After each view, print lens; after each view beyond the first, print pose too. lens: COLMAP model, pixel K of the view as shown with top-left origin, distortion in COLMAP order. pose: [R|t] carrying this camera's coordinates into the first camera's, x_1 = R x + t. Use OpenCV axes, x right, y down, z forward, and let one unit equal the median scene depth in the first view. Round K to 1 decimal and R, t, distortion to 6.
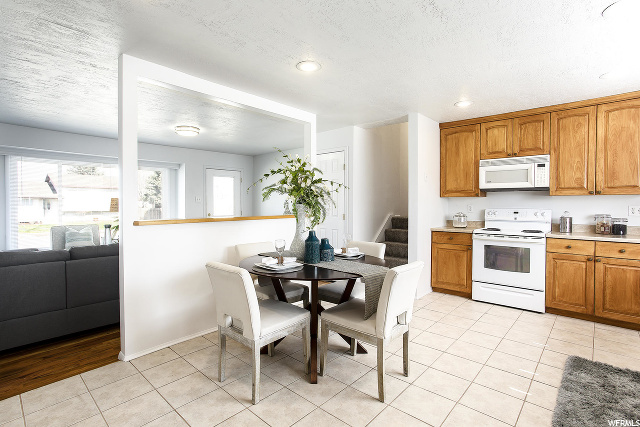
lens RADIAL K [[309.6, 0, 319.6], [0, 309.6, 211.2], [0, 0, 1]] dist [0.003342, 0.001066]
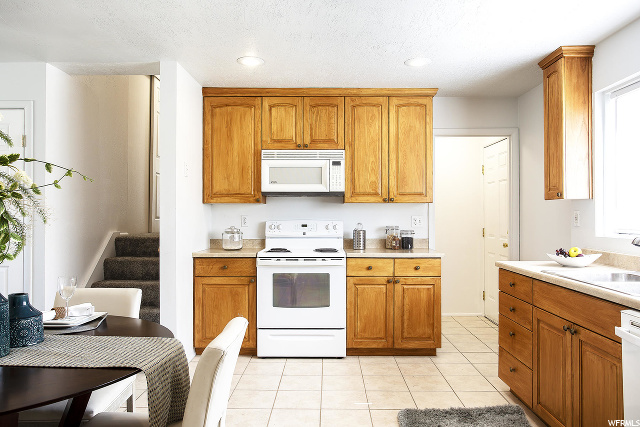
lens RADIAL K [[463.3, 0, 319.3], [0, 463.3, 213.0], [0, 0, 1]] dist [-0.011016, 0.006560]
pose [[0.756891, -0.000532, 0.653541, -0.064519], [0.017286, 0.999666, -0.019205, -0.004000], [-0.653312, 0.025833, 0.756648, 0.166094]]
